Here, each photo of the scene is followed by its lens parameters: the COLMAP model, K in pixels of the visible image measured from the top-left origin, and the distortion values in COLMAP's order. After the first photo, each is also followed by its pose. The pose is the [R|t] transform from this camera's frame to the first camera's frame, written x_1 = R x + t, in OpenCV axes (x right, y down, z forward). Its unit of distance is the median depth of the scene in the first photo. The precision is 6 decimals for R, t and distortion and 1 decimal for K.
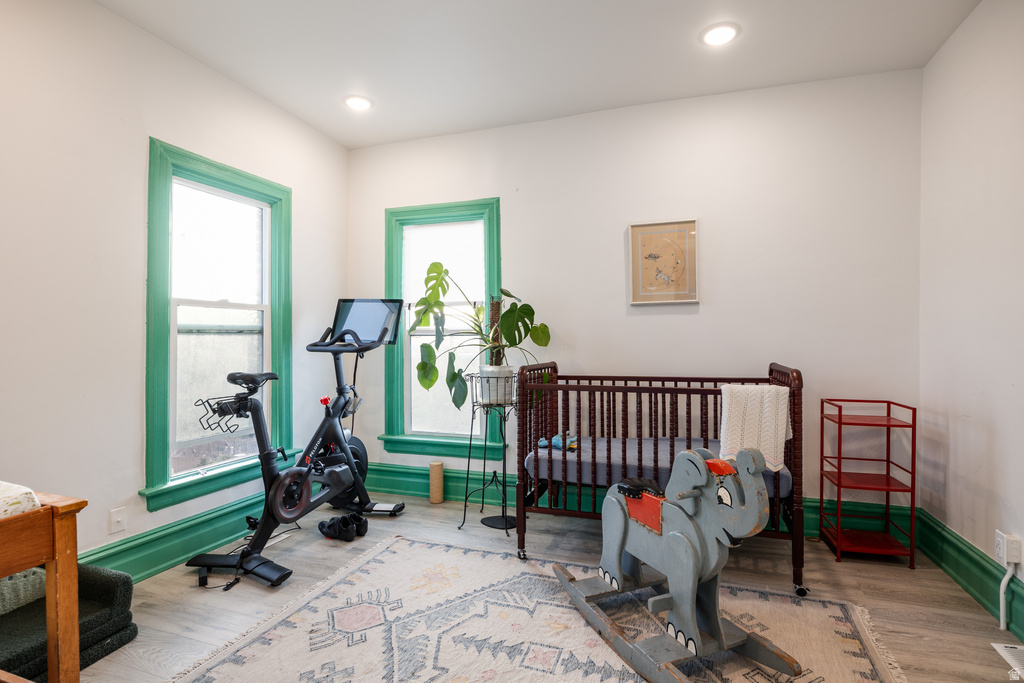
lens RADIAL K [[502.5, 0, 512.0], [0, 502.5, 341.5], [0, 0, 1]] dist [0.001771, 0.000434]
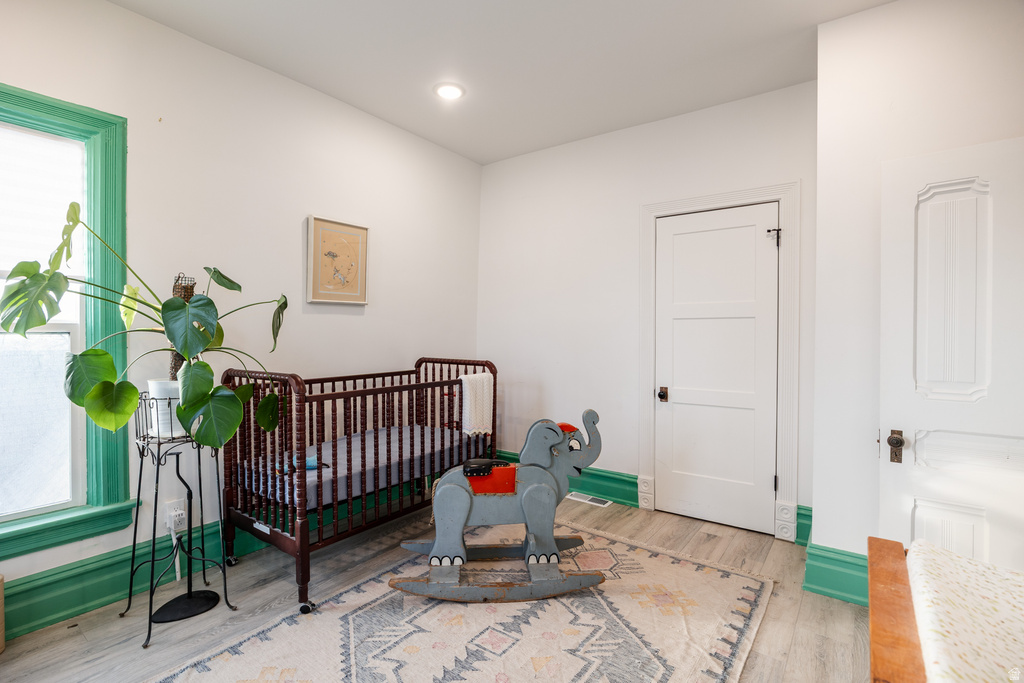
lens RADIAL K [[485.3, 0, 512.0], [0, 485.3, 341.5], [0, 0, 1]] dist [-0.013935, -0.000215]
pose [[0.289043, -0.012669, 0.957232, -0.606287], [0.000237, 0.999913, 0.013163, -0.013771], [-0.957316, -0.003578, 0.289021, 0.450420]]
